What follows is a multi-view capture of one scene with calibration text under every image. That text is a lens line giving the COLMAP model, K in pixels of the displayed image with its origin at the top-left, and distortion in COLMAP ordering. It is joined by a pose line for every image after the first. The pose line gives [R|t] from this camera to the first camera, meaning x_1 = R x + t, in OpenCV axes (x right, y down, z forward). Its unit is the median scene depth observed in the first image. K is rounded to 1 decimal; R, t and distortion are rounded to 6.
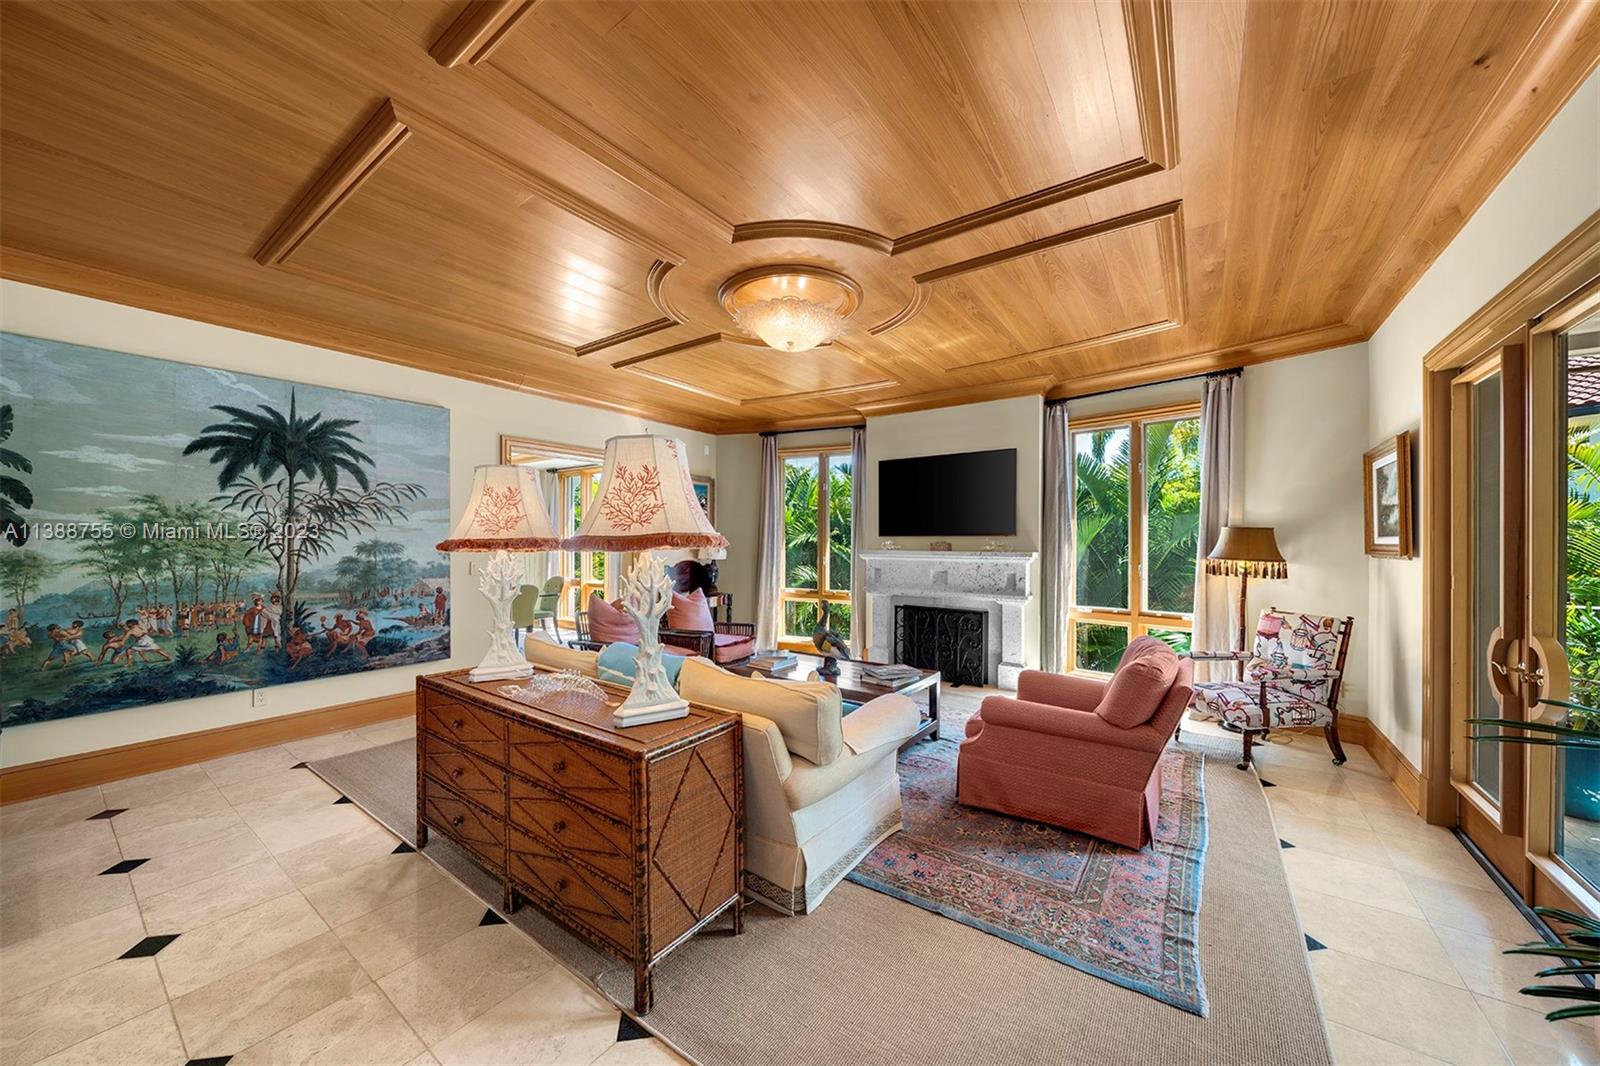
lens RADIAL K [[562.5, 0, 797.0], [0, 562.5, 545.9], [0, 0, 1]] dist [0.000252, 0.000029]
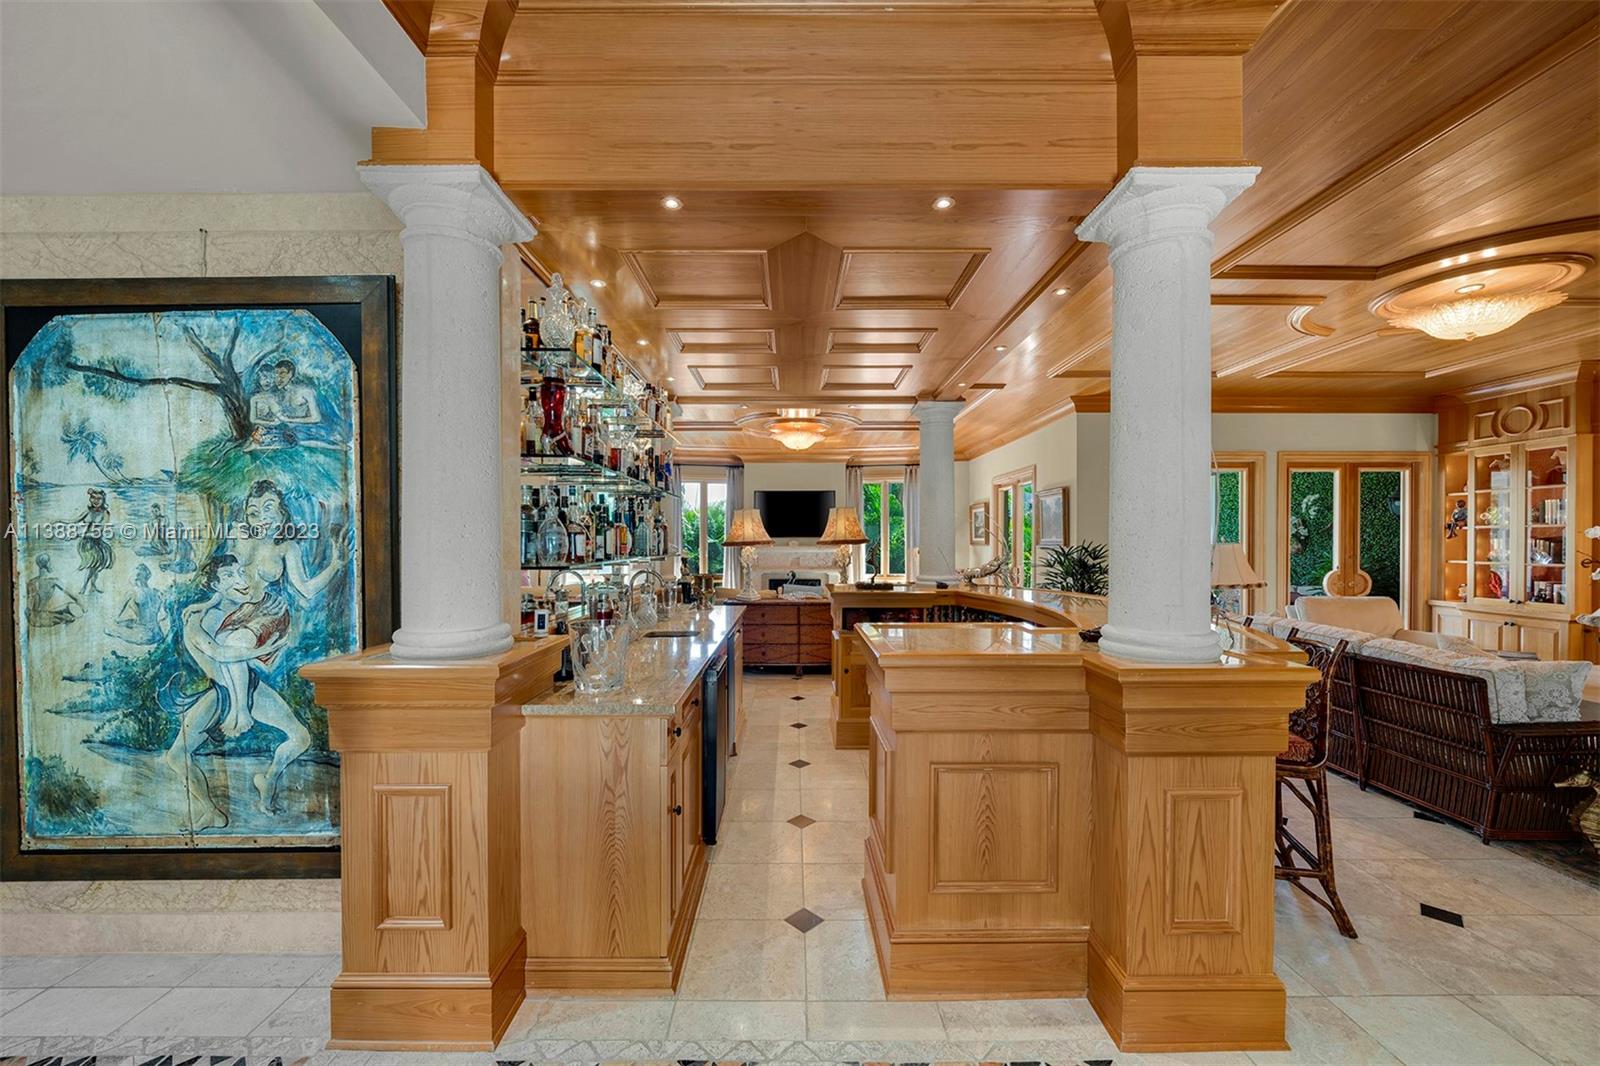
lens RADIAL K [[646.6, 0, 788.0], [0, 646.6, 547.0], [0, 0, 1]] dist [-0.001855, 0.000581]
pose [[0.819804, 0.000118, 0.572644, -1.353524], [0.004026, 0.999974, -0.005969, 0.036257], [-0.572630, 0.007199, 0.819782, -0.928225]]
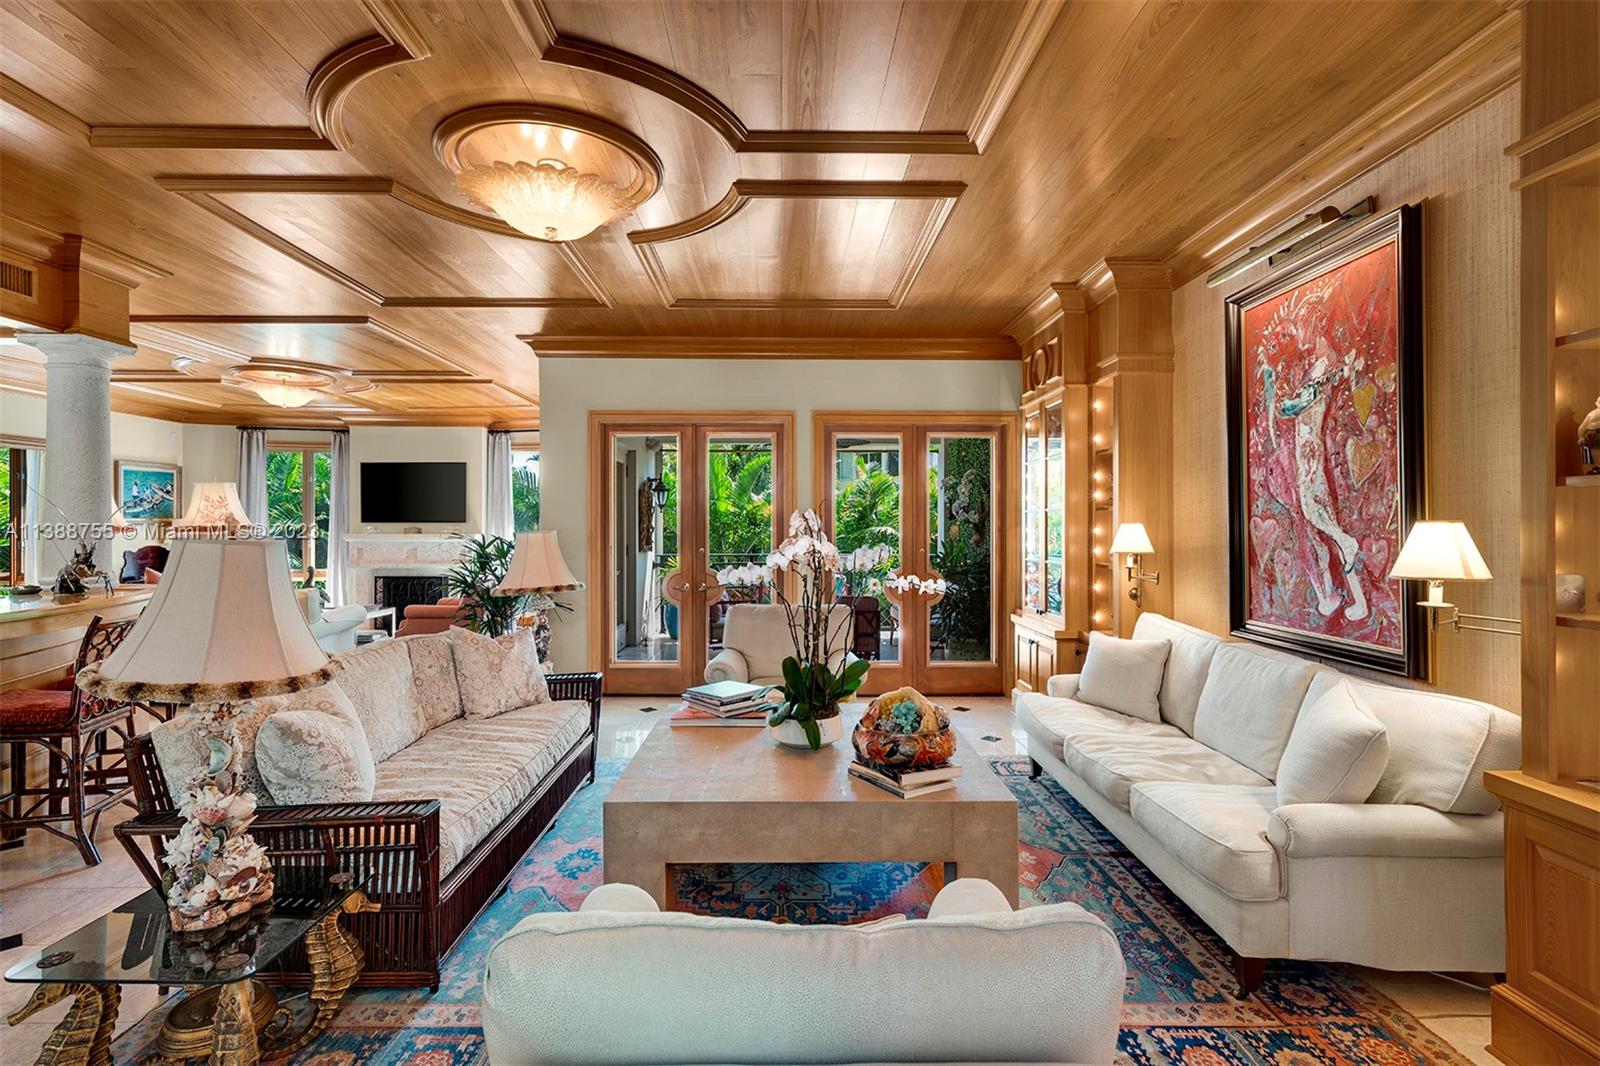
lens RADIAL K [[741.0, 0, 805.8], [0, 741.0, 522.6], [0, 0, 1]] dist [-0.004082, -0.000689]
pose [[0.803120, -0.000870, 0.595817, -0.065931], [0.008302, 0.999918, -0.009730, 0.012437], [-0.595760, 0.012761, 0.803061, -1.497610]]
